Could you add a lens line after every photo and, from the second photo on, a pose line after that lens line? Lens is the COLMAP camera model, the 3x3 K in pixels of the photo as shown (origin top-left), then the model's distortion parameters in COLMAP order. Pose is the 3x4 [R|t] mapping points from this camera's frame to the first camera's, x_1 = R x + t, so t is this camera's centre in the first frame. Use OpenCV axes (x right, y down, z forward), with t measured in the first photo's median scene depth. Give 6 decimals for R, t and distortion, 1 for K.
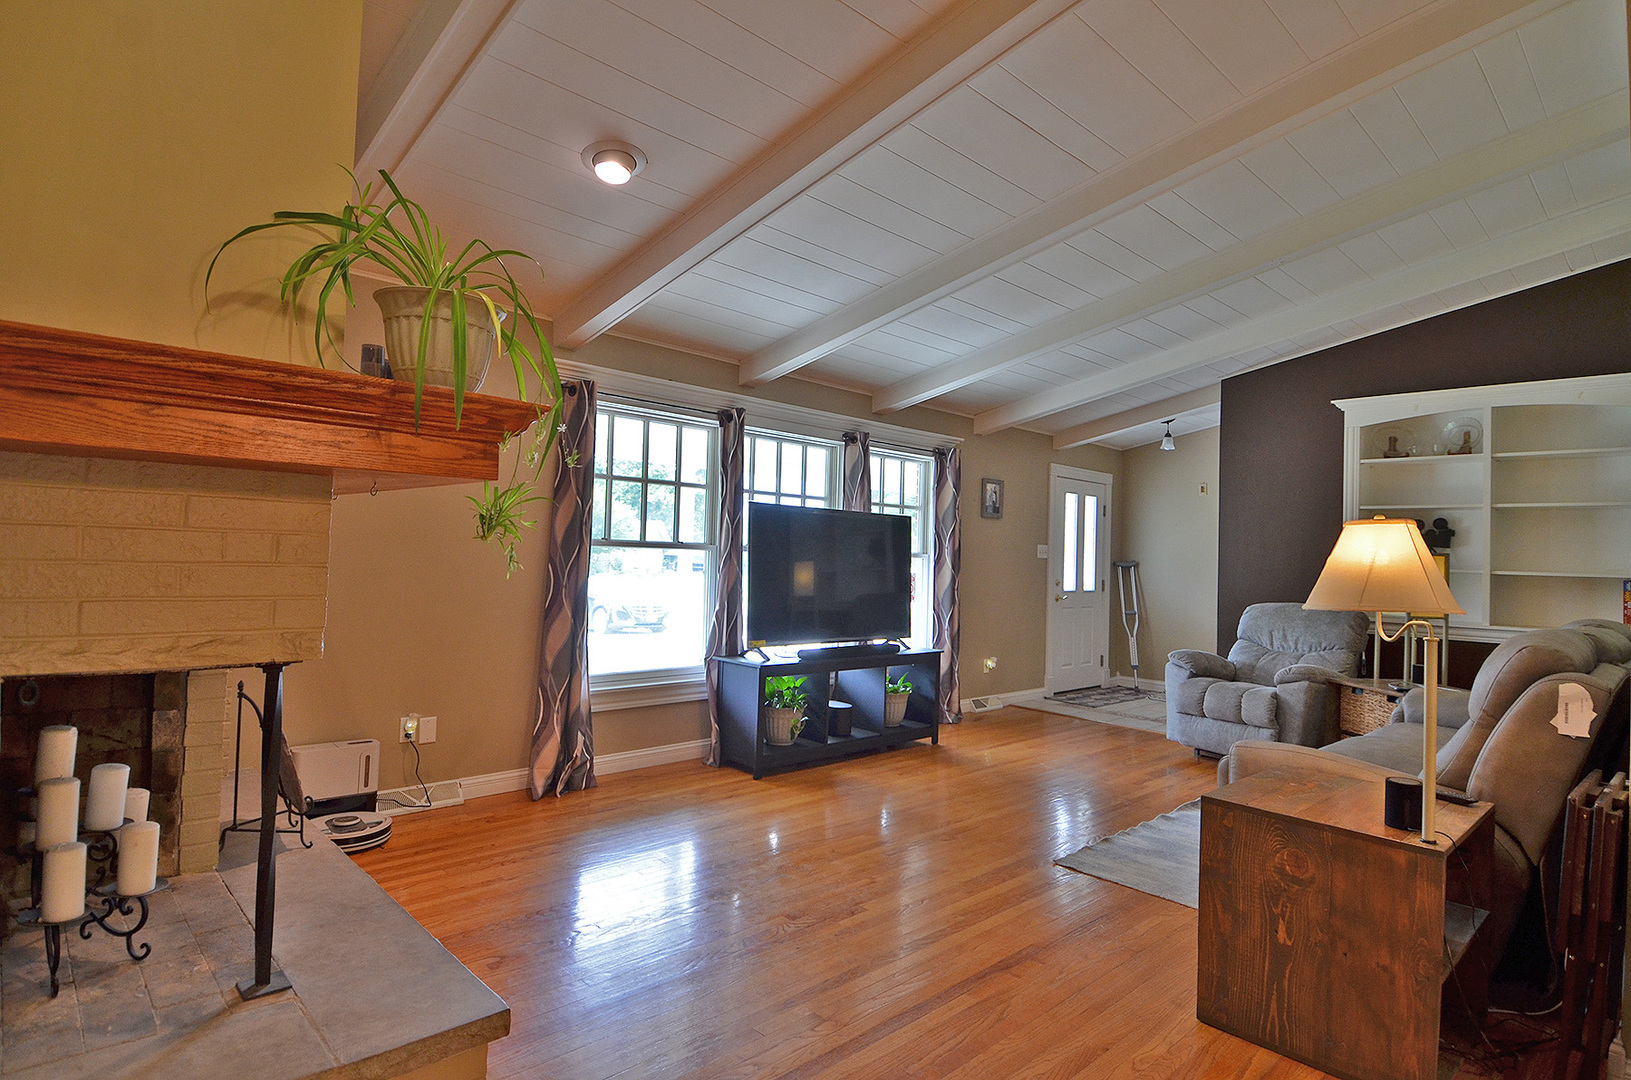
lens RADIAL K [[842.0, 0, 815.5], [0, 842.0, 540.0], [0, 0, 1]] dist [0.001372, -0.025219]
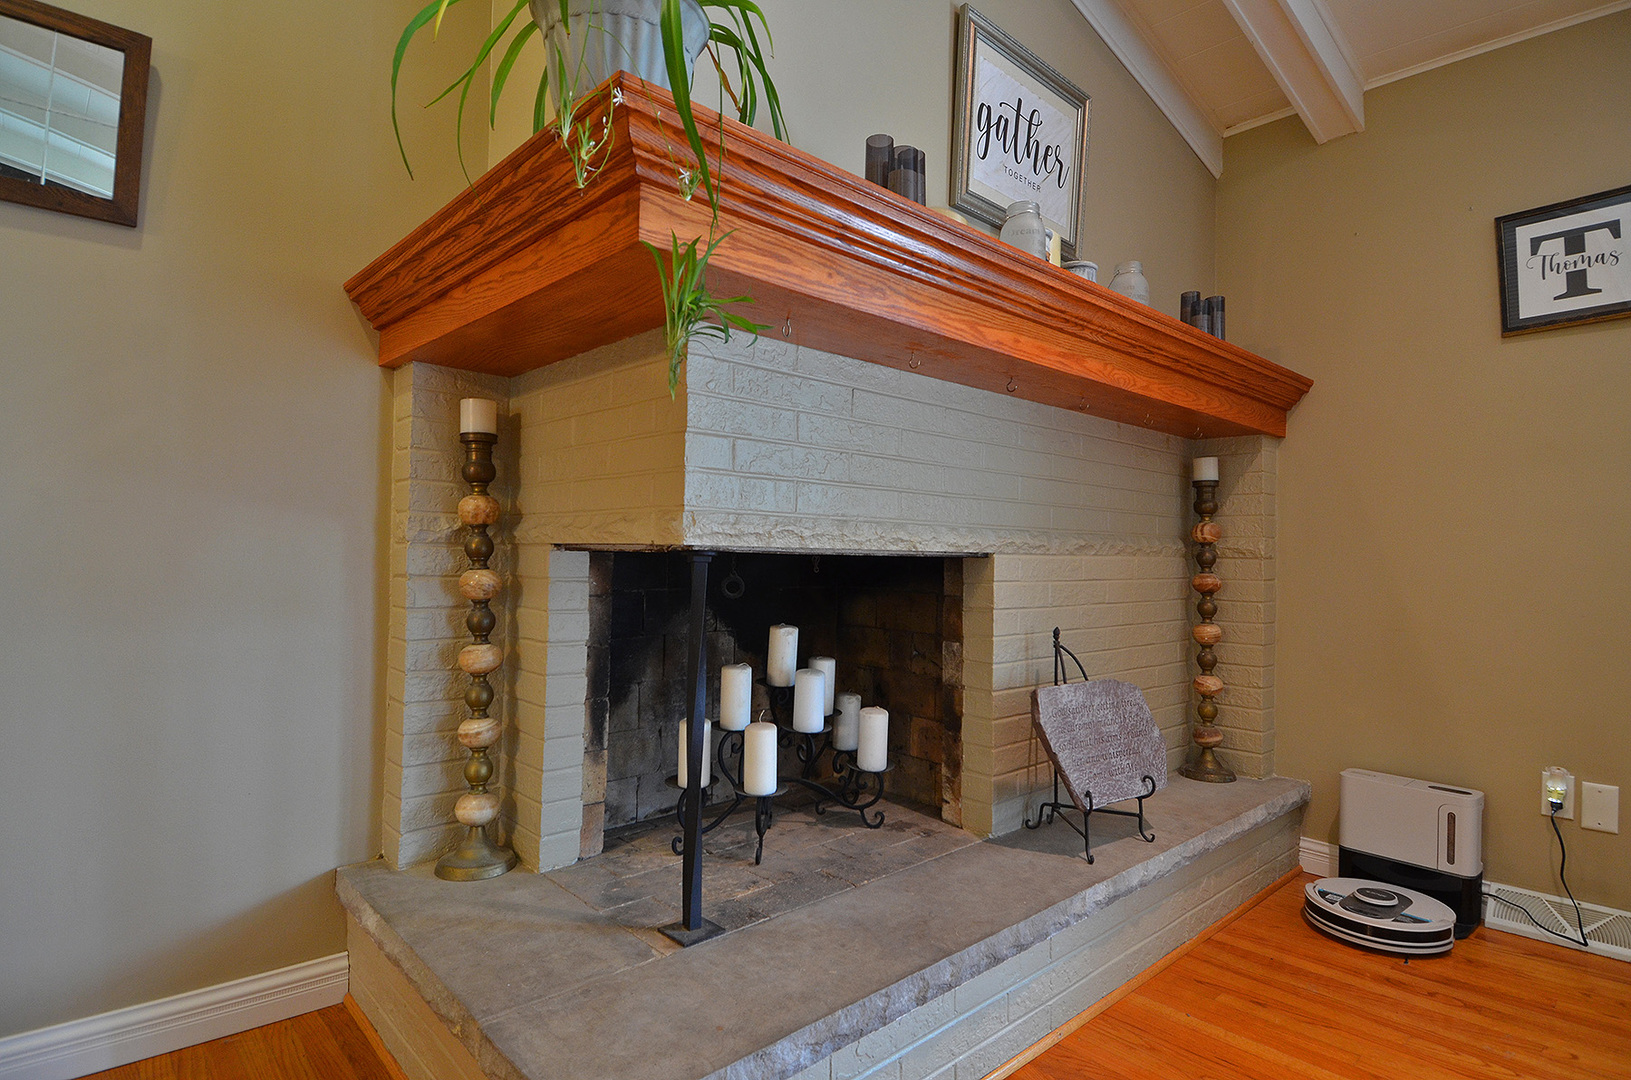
lens RADIAL K [[844.5, 0, 815.5], [0, 844.5, 540.0], [0, 0, 1]] dist [0.003730, -0.026779]
pose [[-0.027384, -0.037126, -0.998935, 0.157120], [-0.000385, 0.999310, -0.037129, 0.120824], [0.999625, -0.000632, -0.027379, 0.842366]]
